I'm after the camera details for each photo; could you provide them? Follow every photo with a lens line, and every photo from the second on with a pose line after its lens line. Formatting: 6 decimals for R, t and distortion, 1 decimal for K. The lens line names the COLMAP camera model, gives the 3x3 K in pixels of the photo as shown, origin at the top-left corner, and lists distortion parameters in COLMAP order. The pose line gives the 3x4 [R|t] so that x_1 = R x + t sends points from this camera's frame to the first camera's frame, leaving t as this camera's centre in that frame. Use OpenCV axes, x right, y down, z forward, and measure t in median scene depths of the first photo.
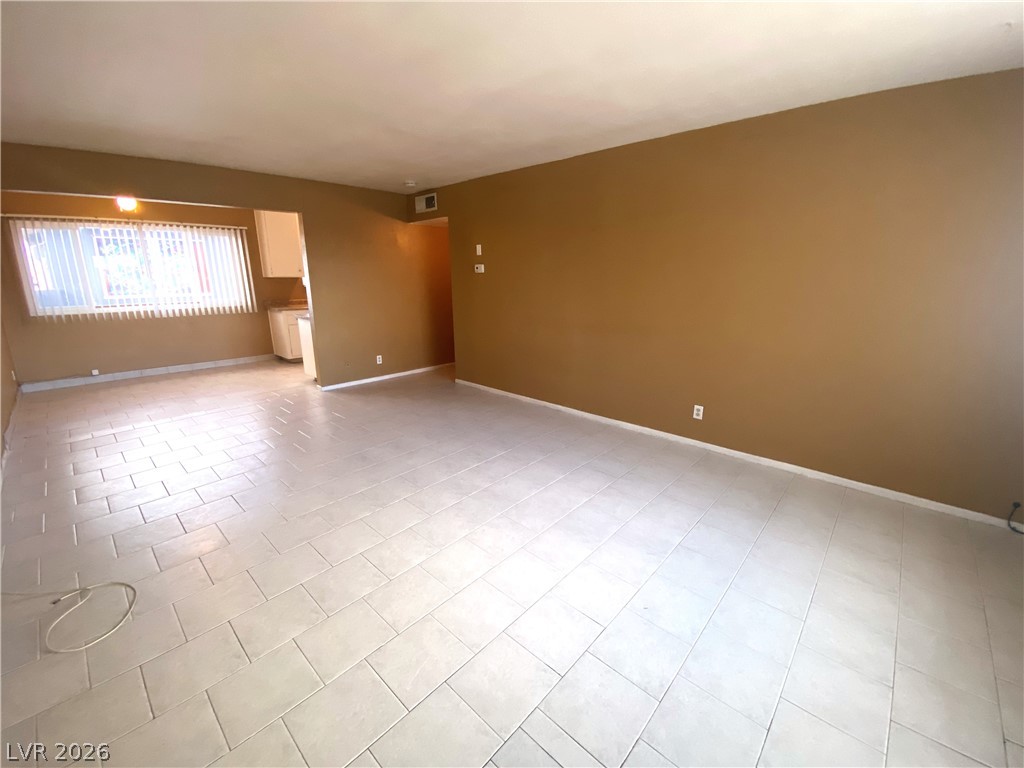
lens RADIAL K [[415.7, 0, 508.7], [0, 415.7, 379.9], [0, 0, 1]] dist [0.013678, -0.015908]
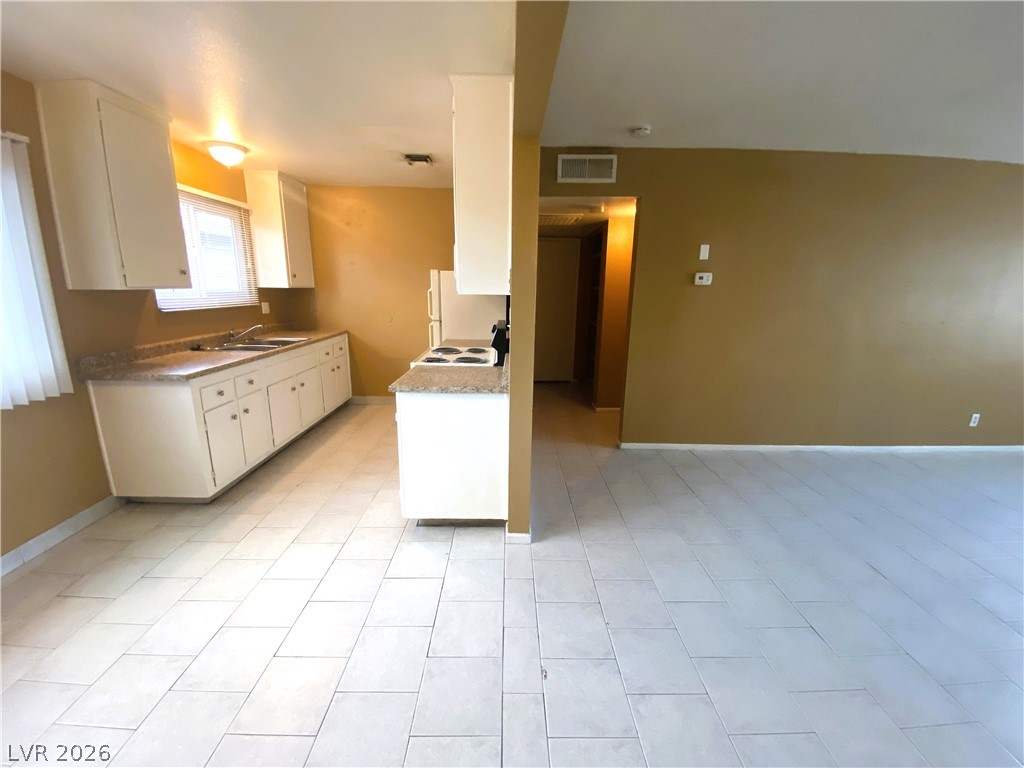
lens RADIAL K [[415.7, 0, 513.1], [0, 415.7, 384.7], [0, 0, 1]] dist [0.013678, -0.015908]
pose [[0.721112, -0.147288, 0.676982, -0.754970], [0.154917, 0.986679, 0.049651, -0.169433], [-0.675276, 0.069072, 0.734323, 0.681642]]
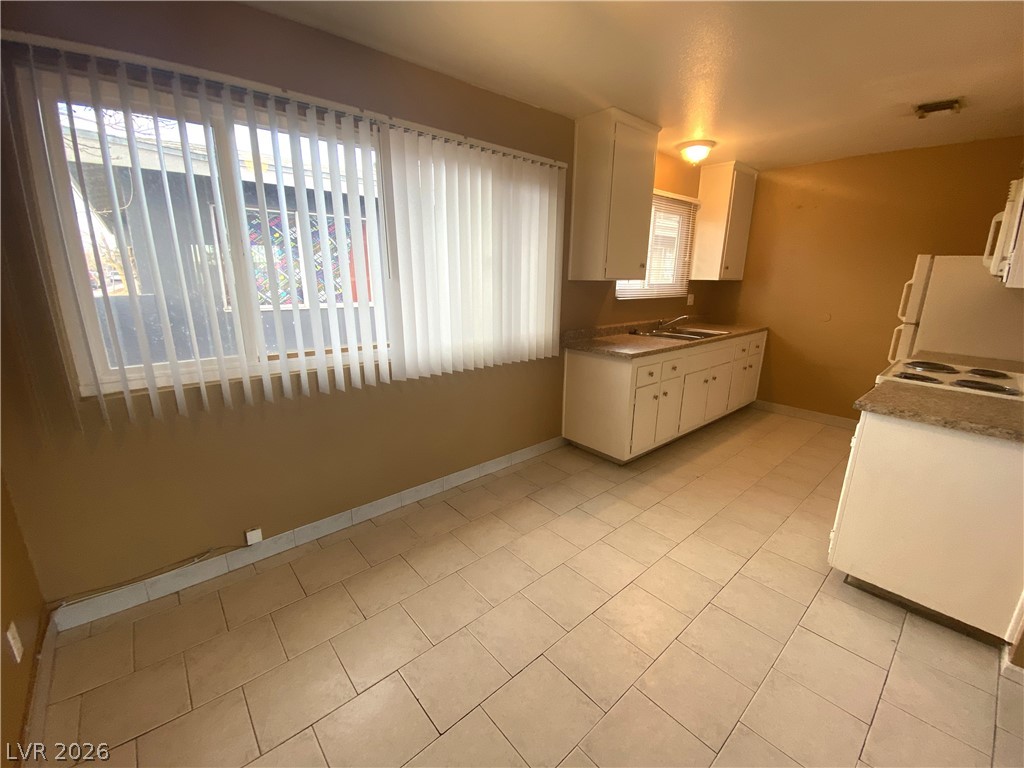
lens RADIAL K [[415.7, 0, 510.6], [0, 415.7, 383.8], [0, 0, 1]] dist [0.013678, -0.015908]
pose [[0.994121, 0.036270, -0.102018, -0.801479], [-0.035791, 0.999338, 0.006529, -0.172991], [0.102188, -0.002840, 0.994761, 0.714994]]
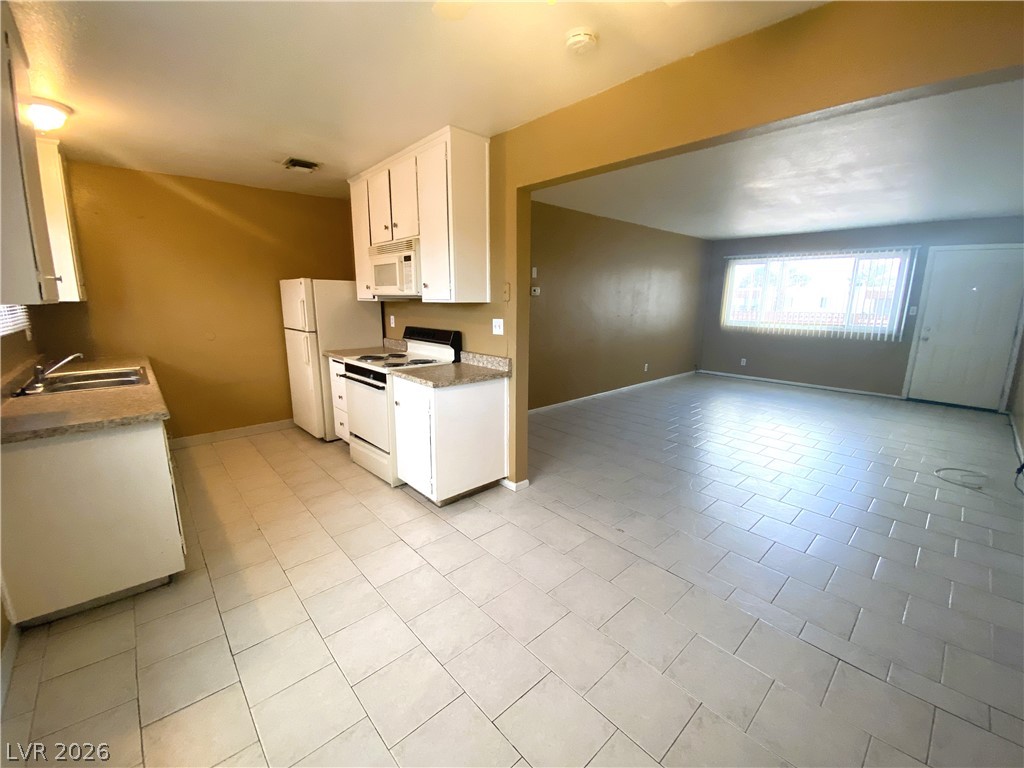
lens RADIAL K [[415.7, 0, 514.2], [0, 415.7, 384.1], [0, 0, 1]] dist [0.013678, -0.015908]
pose [[0.076582, -0.198577, 0.977089, -1.021824], [0.239865, 0.954856, 0.175259, -0.227017], [-0.967781, 0.220948, 0.120757, 0.926406]]
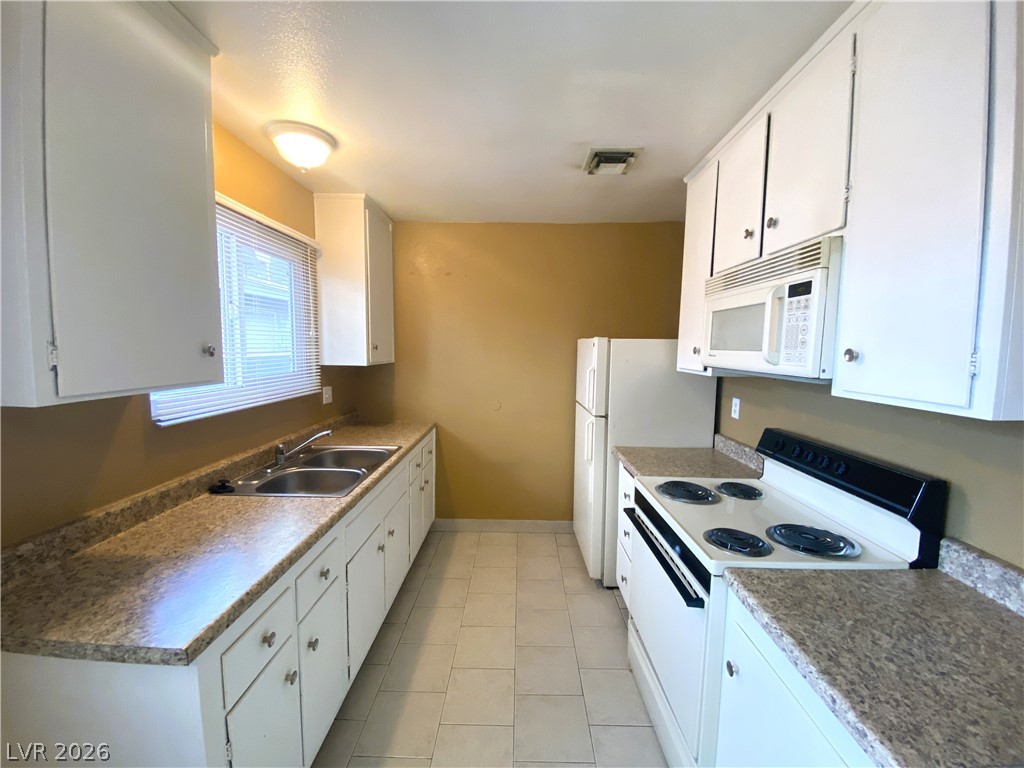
lens RADIAL K [[415.7, 0, 512.8], [0, 415.7, 386.6], [0, 0, 1]] dist [0.013678, -0.015908]
pose [[0.740952, -0.054148, 0.669372, -0.711021], [0.153081, 0.984121, -0.089842, -0.278029], [-0.653878, 0.169037, 0.737475, 1.044613]]
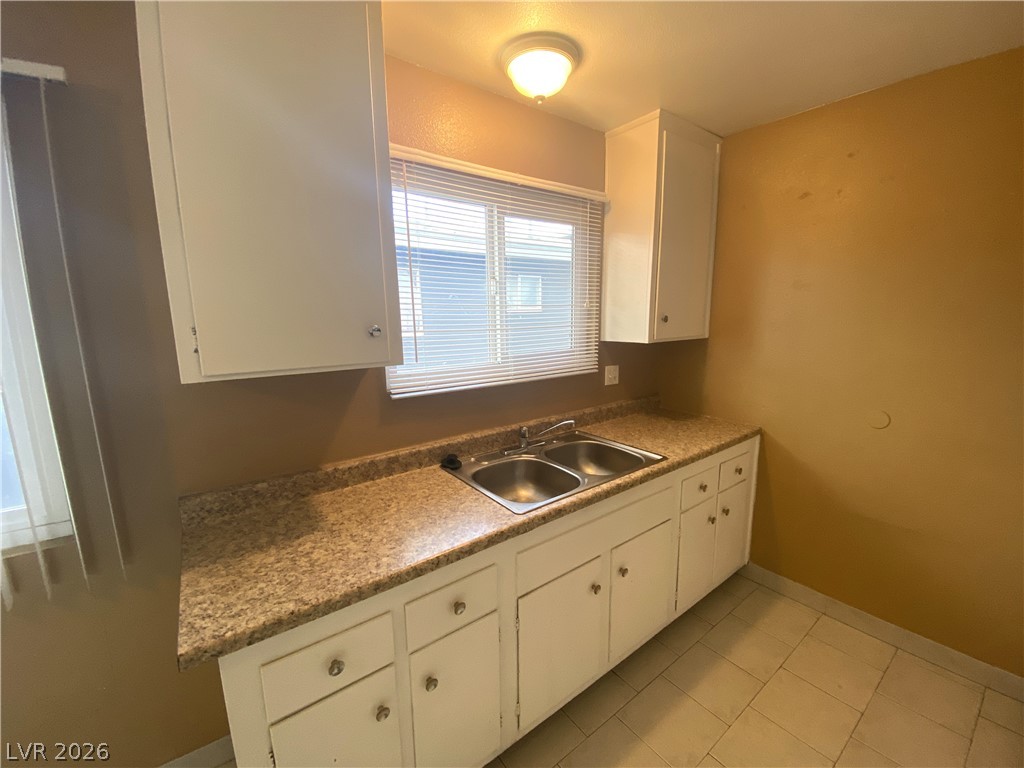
lens RADIAL K [[415.7, 0, 510.7], [0, 415.7, 383.4], [0, 0, 1]] dist [0.013678, -0.015908]
pose [[0.984935, 0.014497, -0.172314, -0.560501], [-0.028815, 0.996307, -0.080884, -0.302147], [0.170505, 0.084631, 0.981716, 1.125073]]
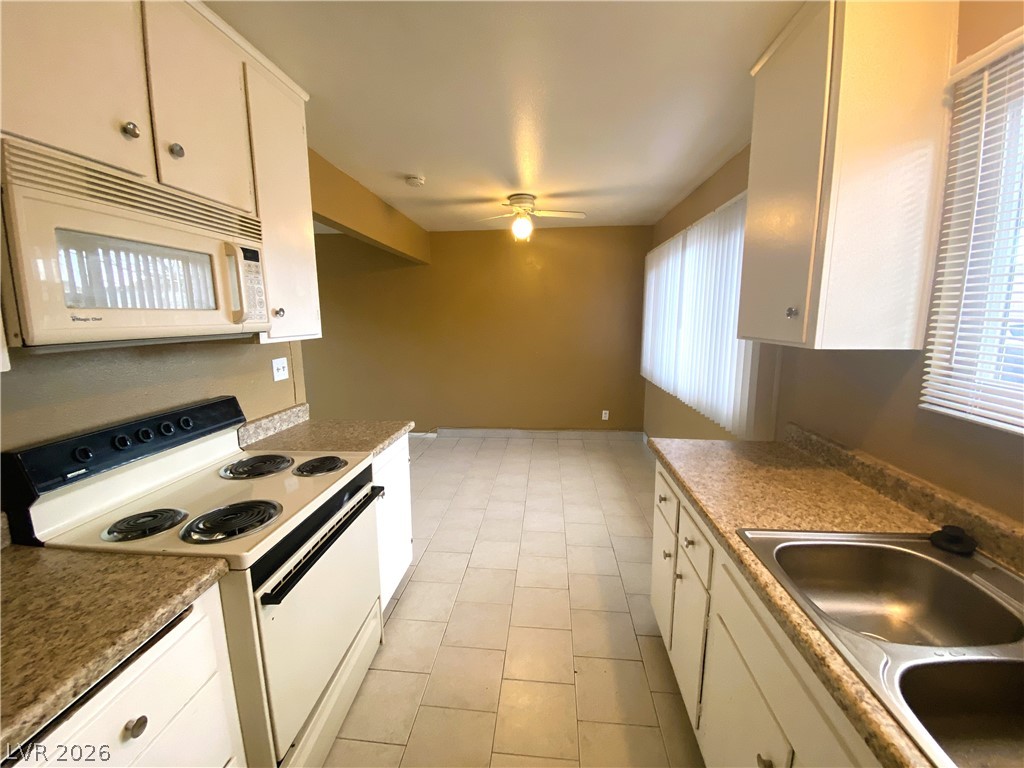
lens RADIAL K [[415.7, 0, 512.7], [0, 415.7, 382.6], [0, 0, 1]] dist [0.013678, -0.015908]
pose [[-0.787619, 0.104919, -0.607164, -0.381588], [-0.146360, 0.925336, 0.349760, -0.373668], [0.598527, 0.364342, -0.713456, 1.436733]]
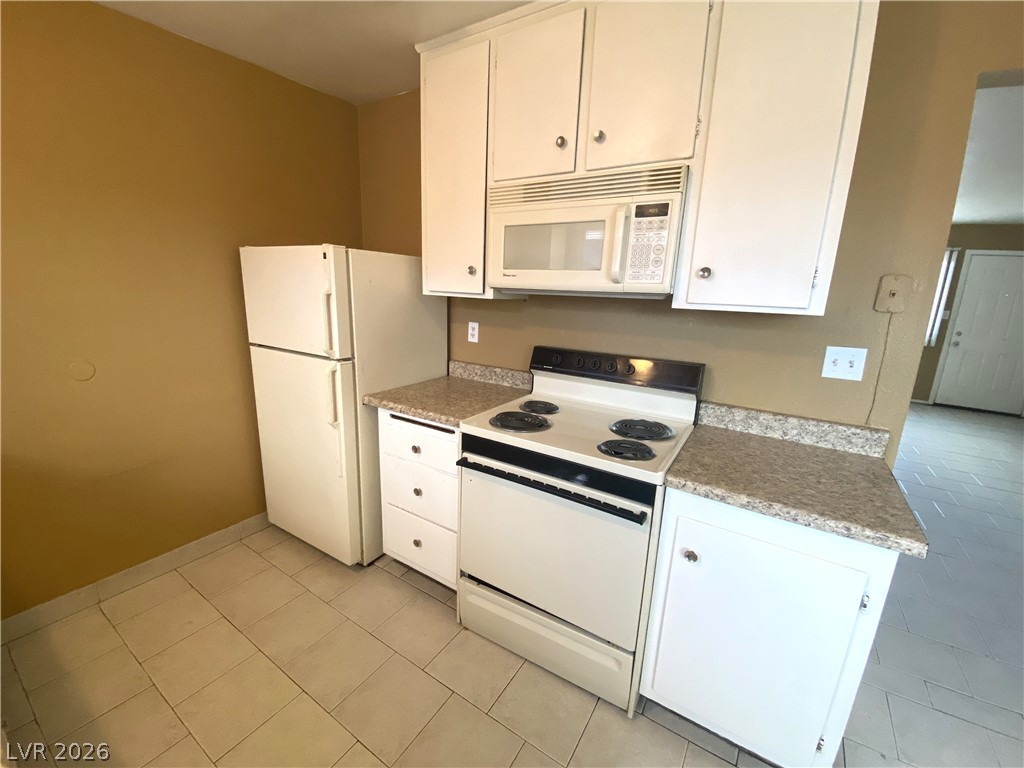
lens RADIAL K [[415.7, 0, 515.5], [0, 415.7, 383.6], [0, 0, 1]] dist [0.013678, -0.015908]
pose [[-0.182125, -0.226189, 0.956906, -0.682540], [0.208404, 0.942192, 0.262376, -0.314004], [-0.960936, 0.247209, -0.124458, 1.248305]]
